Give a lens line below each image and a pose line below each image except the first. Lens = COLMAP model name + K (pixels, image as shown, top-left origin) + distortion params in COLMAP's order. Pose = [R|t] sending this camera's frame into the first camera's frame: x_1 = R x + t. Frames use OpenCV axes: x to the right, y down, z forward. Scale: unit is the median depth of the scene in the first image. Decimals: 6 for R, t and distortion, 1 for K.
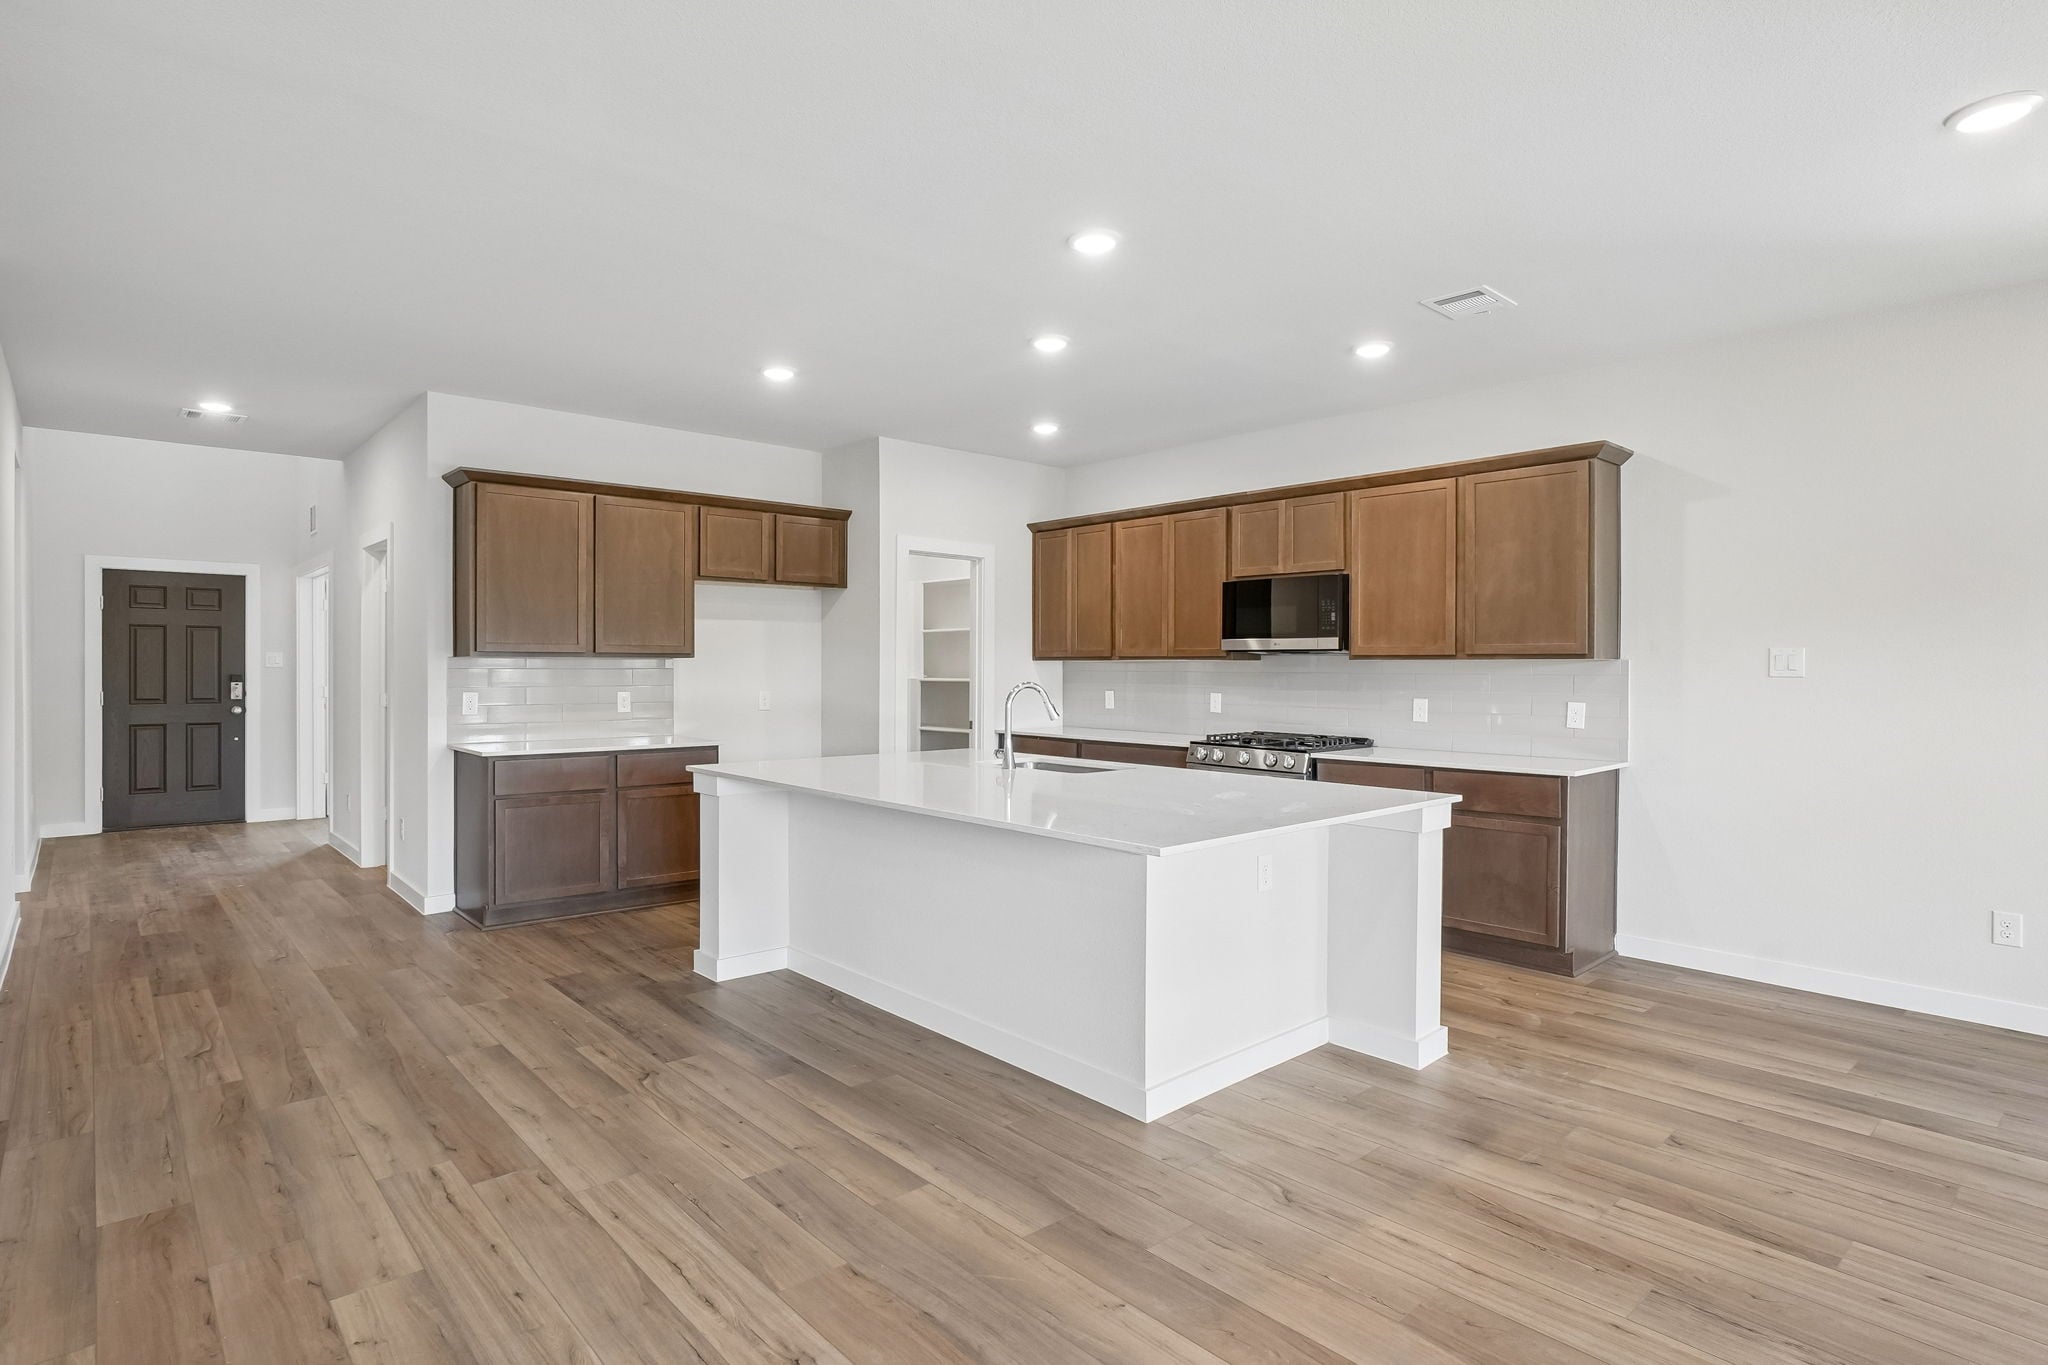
lens RADIAL K [[1076.2, 0, 1024.0], [0, 1076.2, 682.5], [0, 0, 1]] dist [-0.011387, 0.000669]
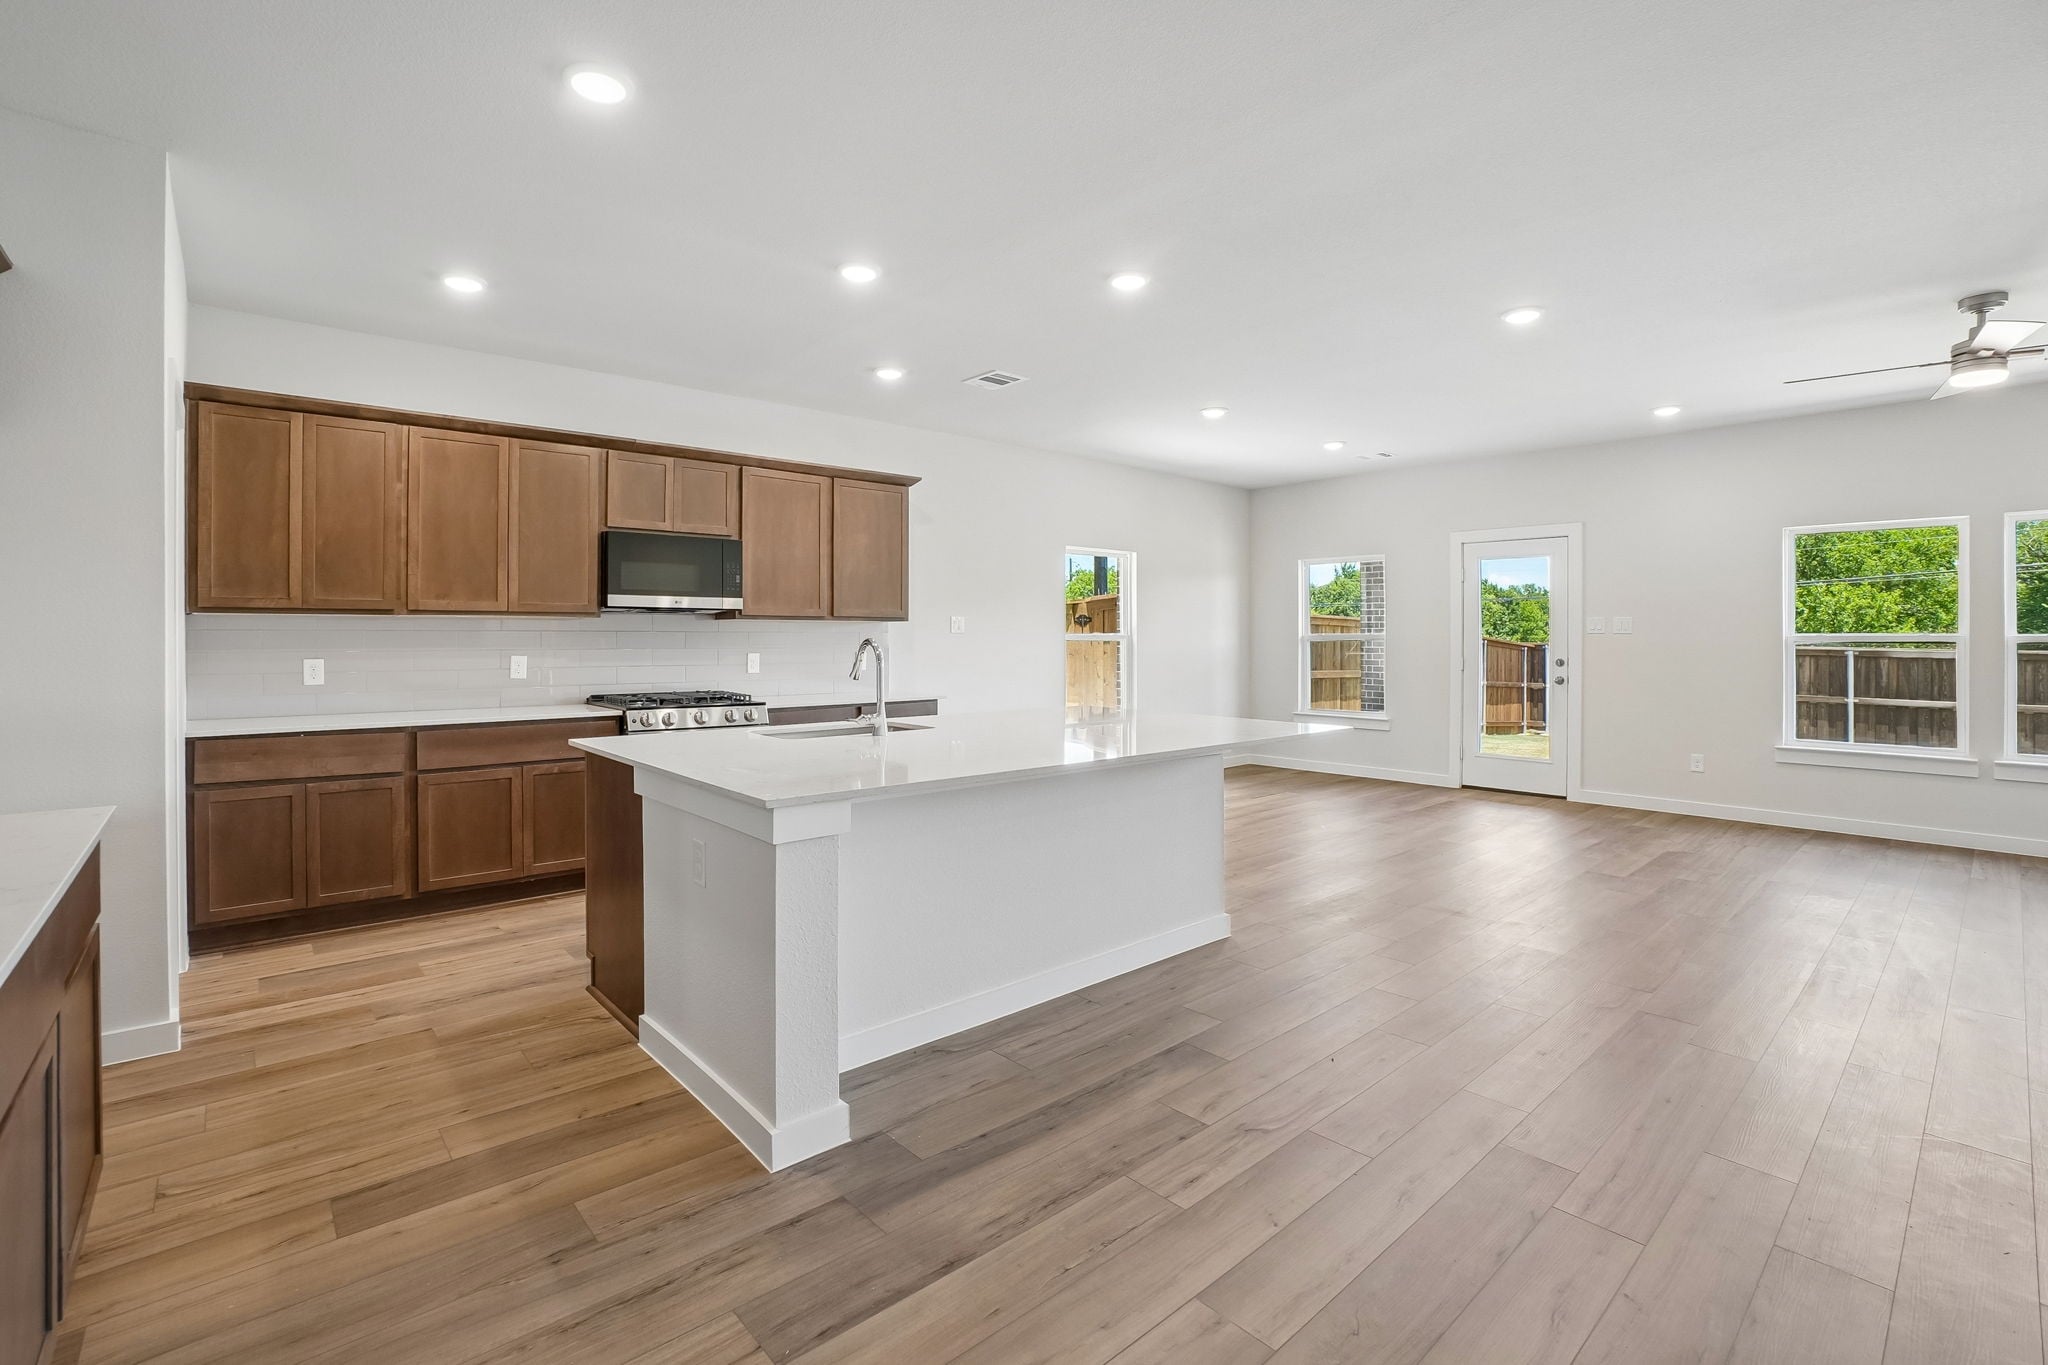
lens RADIAL K [[909.5, 0, 1003.0], [0, 909.5, 636.7], [0, 0, 1]] dist [-0.058821, 0.017821]
pose [[0.015092, -0.004201, 0.999877, -0.623123], [0.013507, 0.999901, 0.003997, -0.003240], [-0.999795, 0.013445, 0.015148, 0.718502]]
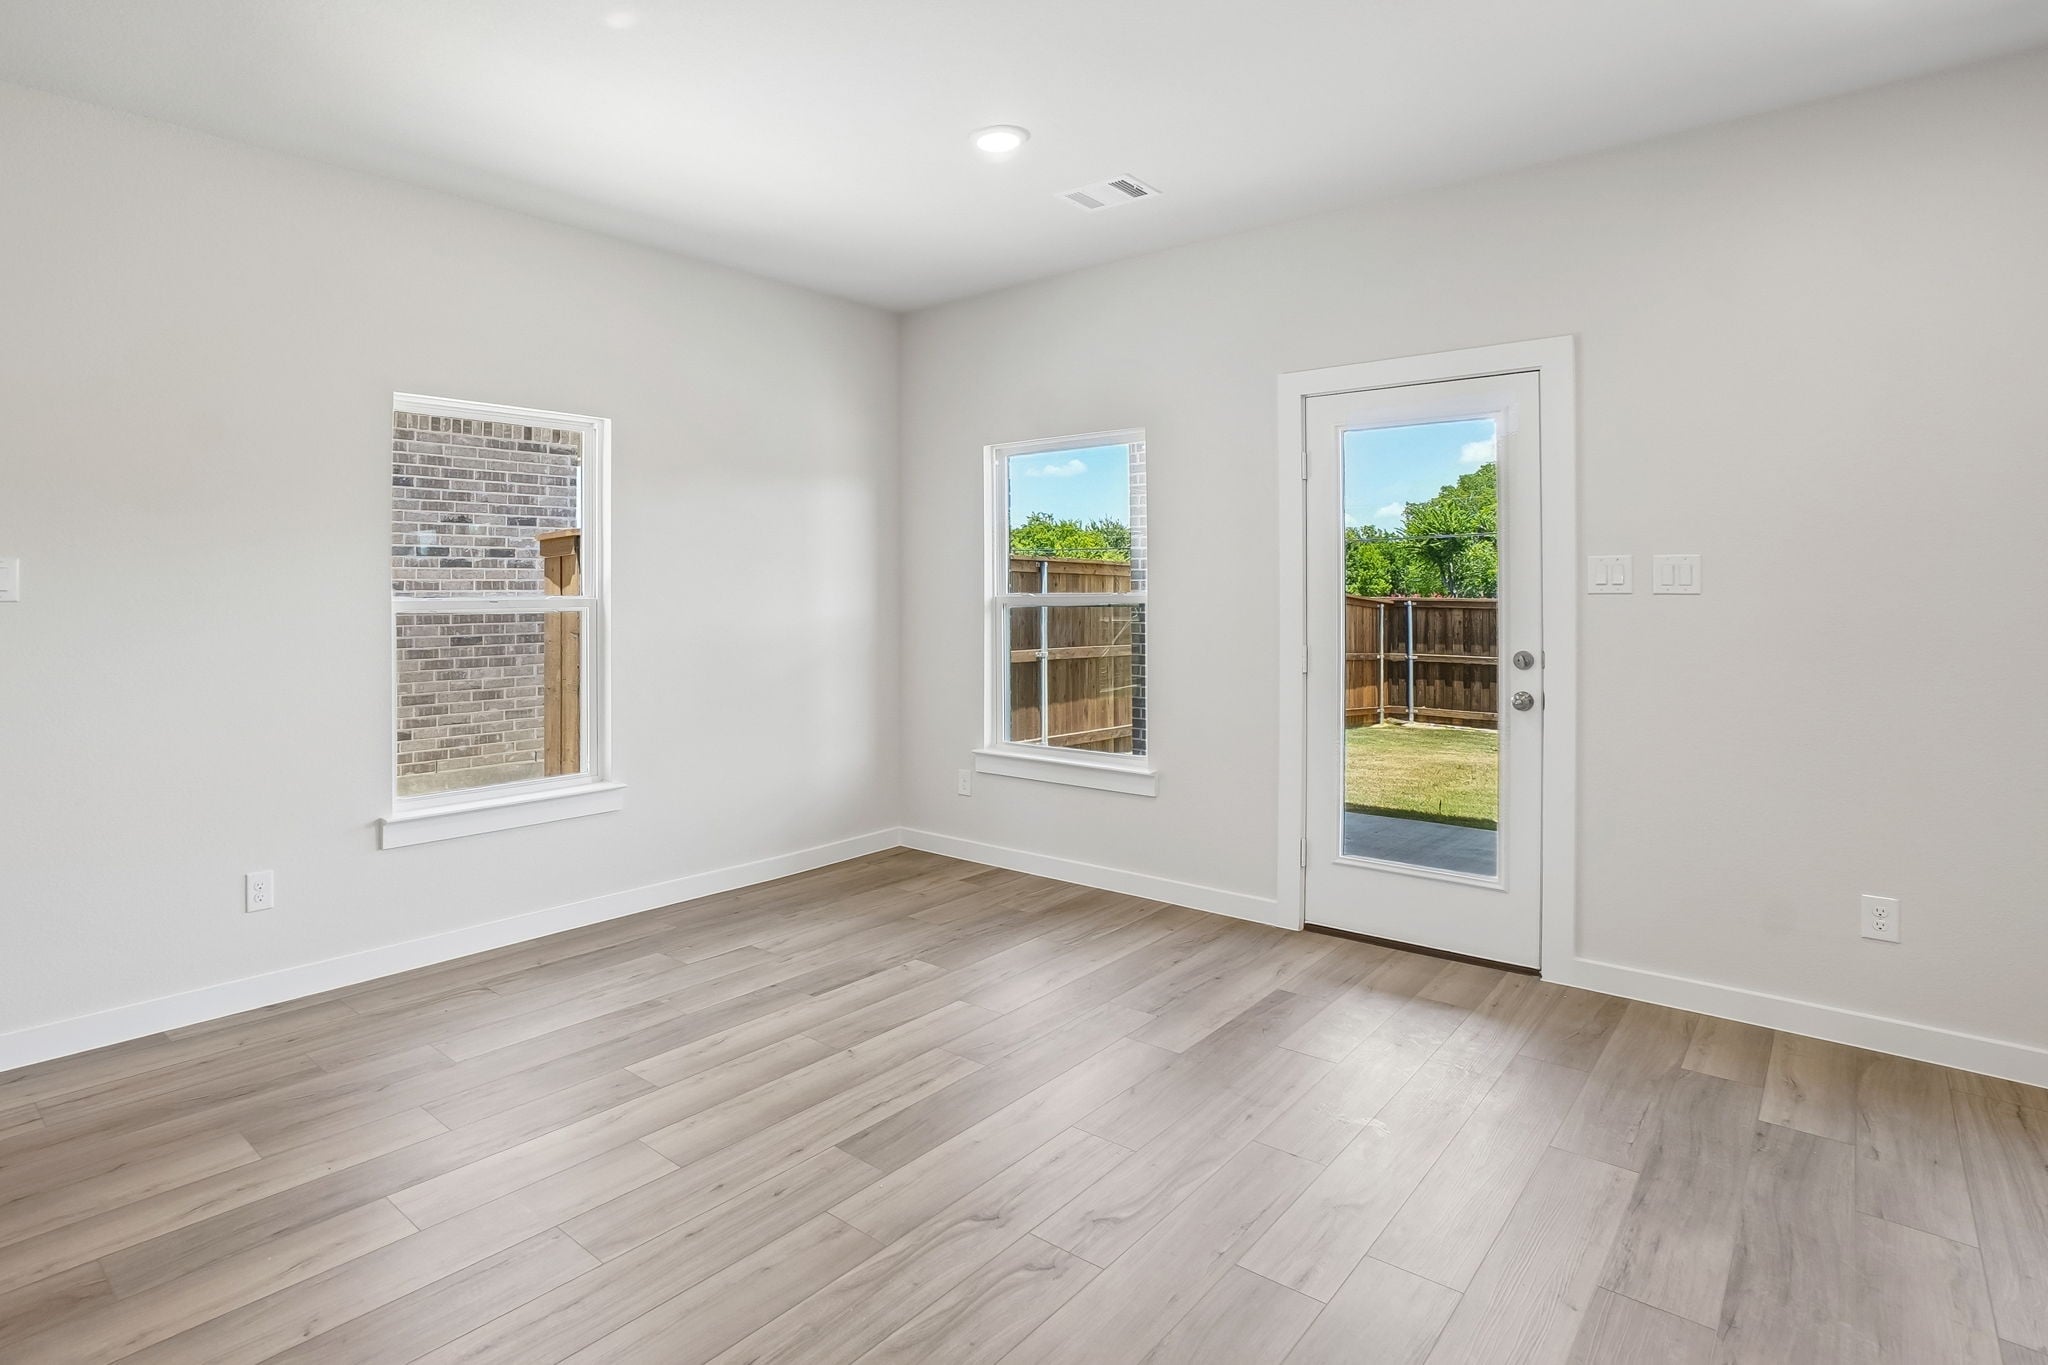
lens RADIAL K [[1061.3, 0, 869.9], [0, 1061.3, 584.2], [0, 0, 1]] dist [-0.053663, 0.000307]
pose [[-0.075027, 0.000441, 0.997181, 0.035510], [0.018281, 0.999832, 0.000933, -0.005545], [-0.997014, 0.018299, -0.075022, 0.401280]]
